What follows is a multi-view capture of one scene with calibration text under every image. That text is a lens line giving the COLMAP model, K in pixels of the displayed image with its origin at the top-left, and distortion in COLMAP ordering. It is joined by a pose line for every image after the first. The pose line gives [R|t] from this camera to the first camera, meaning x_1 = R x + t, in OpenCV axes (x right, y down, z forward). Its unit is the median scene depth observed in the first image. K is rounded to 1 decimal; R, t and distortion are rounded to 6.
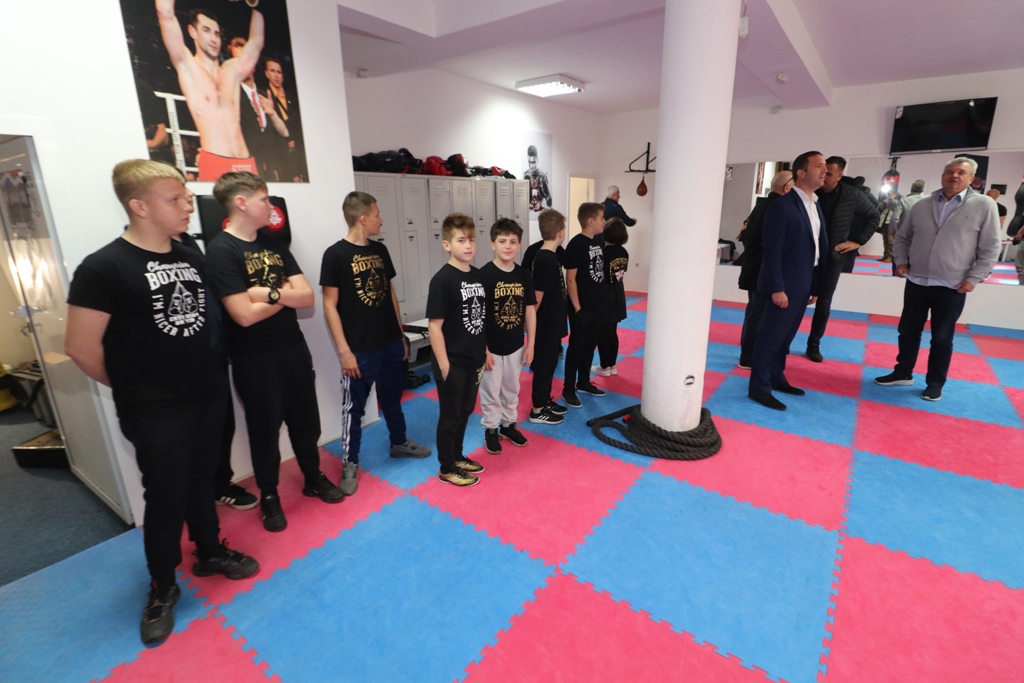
lens RADIAL K [[483.5, 0, 512.0], [0, 483.5, 341.5], [0, 0, 1]] dist [-0.003671, -0.001114]
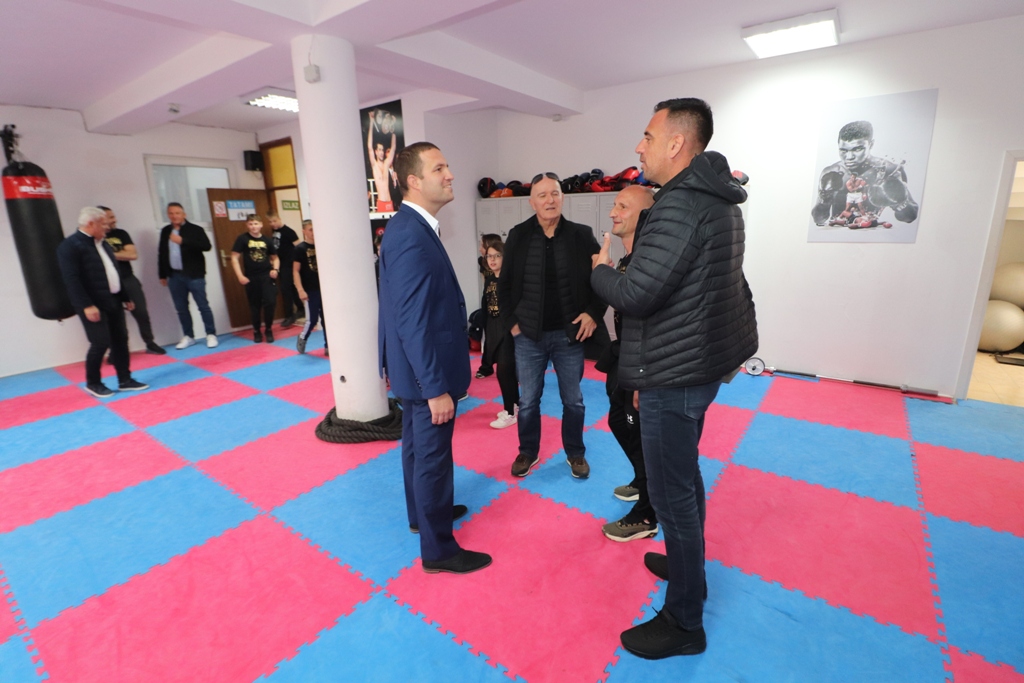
lens RADIAL K [[483.5, 0, 512.0], [0, 483.5, 341.5], [0, 0, 1]] dist [-0.003671, -0.001114]
pose [[0.024017, 0.261222, -0.964980, 0.947447], [-0.254595, 0.935030, 0.246778, -0.251473], [0.966749, 0.239753, 0.088962, 0.803771]]
